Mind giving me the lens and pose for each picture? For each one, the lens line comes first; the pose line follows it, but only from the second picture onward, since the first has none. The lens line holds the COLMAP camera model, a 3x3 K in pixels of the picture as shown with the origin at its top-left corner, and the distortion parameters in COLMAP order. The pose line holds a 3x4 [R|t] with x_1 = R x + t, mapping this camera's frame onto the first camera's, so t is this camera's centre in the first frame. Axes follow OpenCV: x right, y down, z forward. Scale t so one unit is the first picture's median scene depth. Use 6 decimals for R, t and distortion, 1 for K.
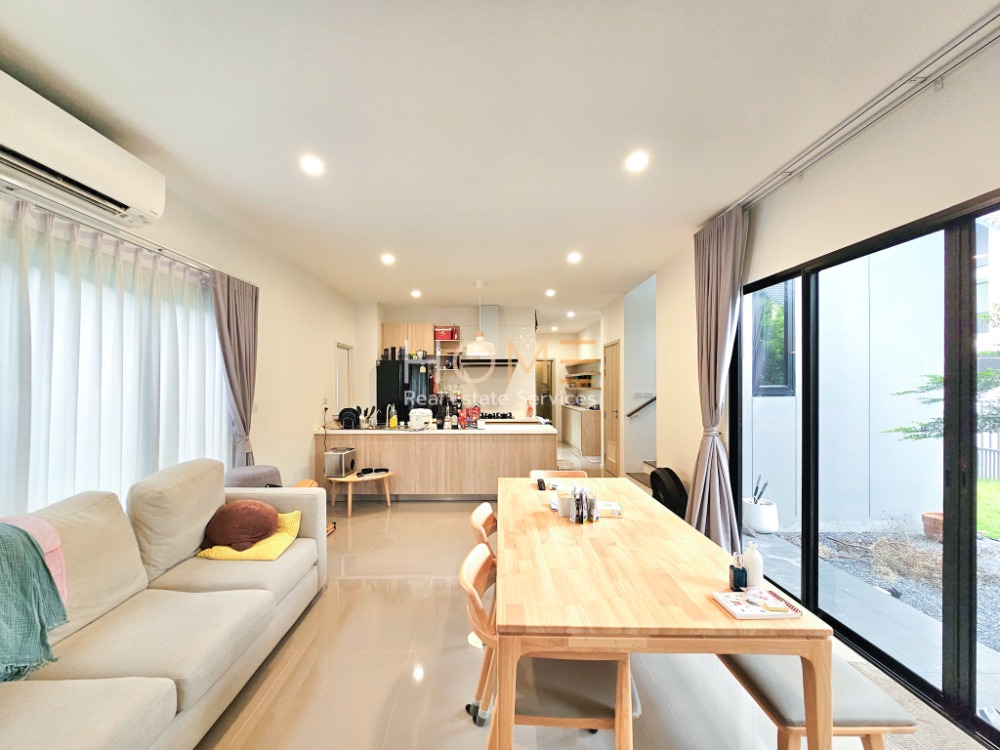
lens RADIAL K [[410.6, 0, 500.0], [0, 410.6, 375.0], [0, 0, 1]] dist [0.000018, 0.000232]
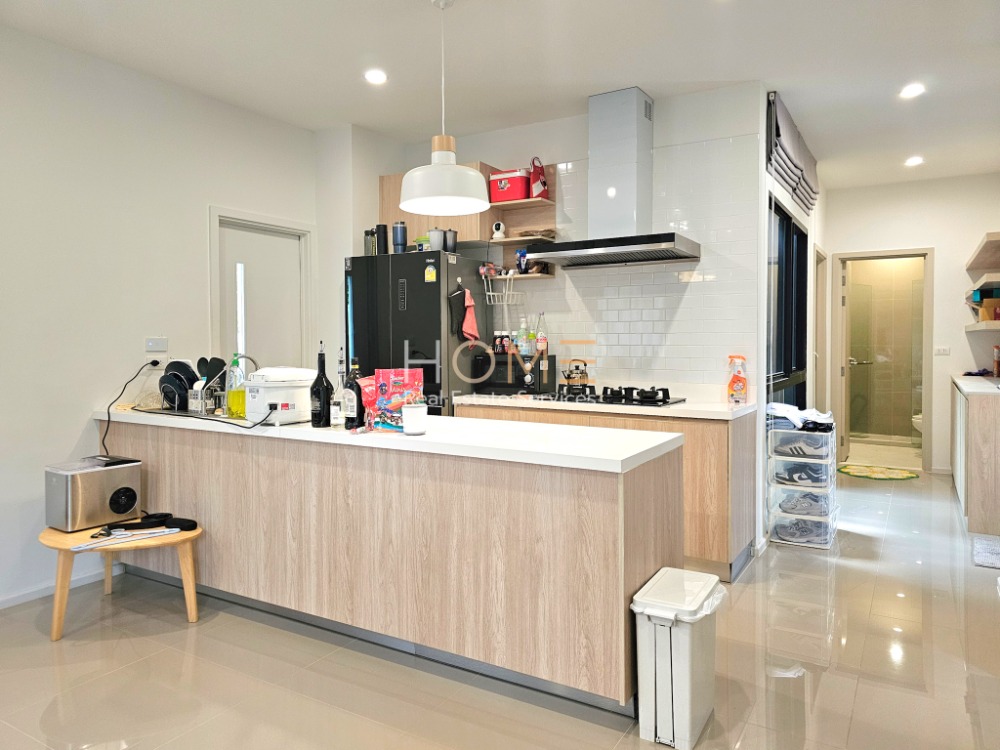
lens RADIAL K [[707.0, 0, 499.3], [0, 707.0, 339.1], [0, 0, 1]] dist [0.040999, 0.001726]
pose [[0.854883, 0.002644, -0.518814, 0.250641], [0.013236, 0.999550, 0.026904, 0.035762], [0.518652, -0.029867, 0.854464, 0.468575]]
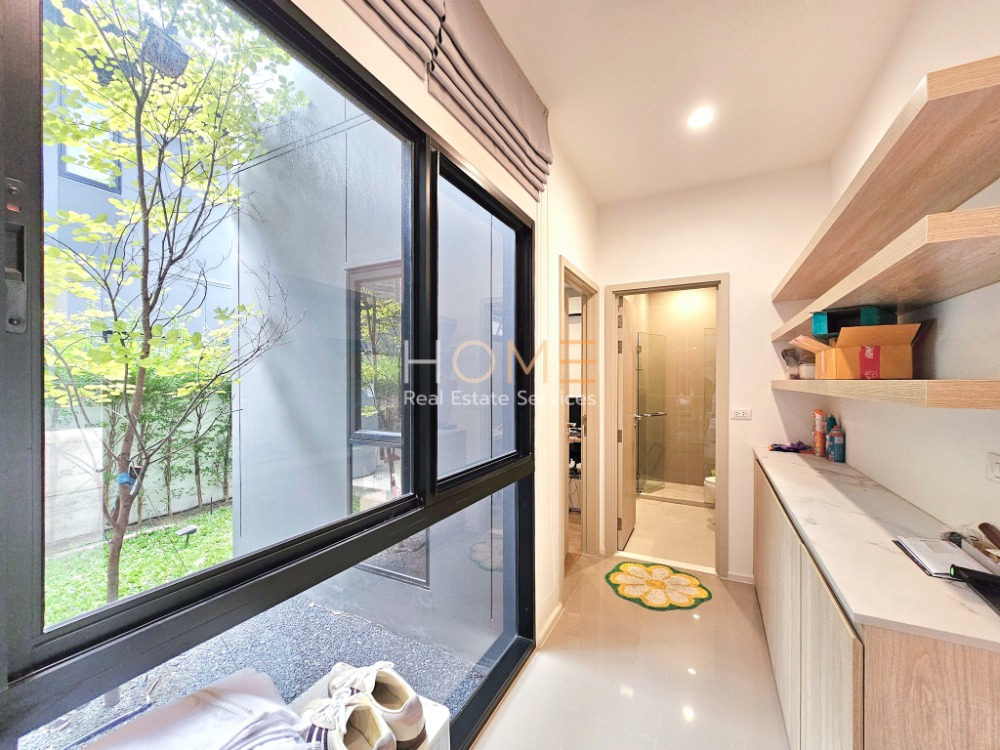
lens RADIAL K [[410.6, 0, 500.0], [0, 410.6, 375.0], [0, 0, 1]] dist [0.000018, 0.000232]
pose [[0.881260, -0.002574, -0.472625, 0.238863], [0.011020, 0.999825, 0.015103, 0.039107], [0.472504, -0.018518, 0.881134, 1.253993]]
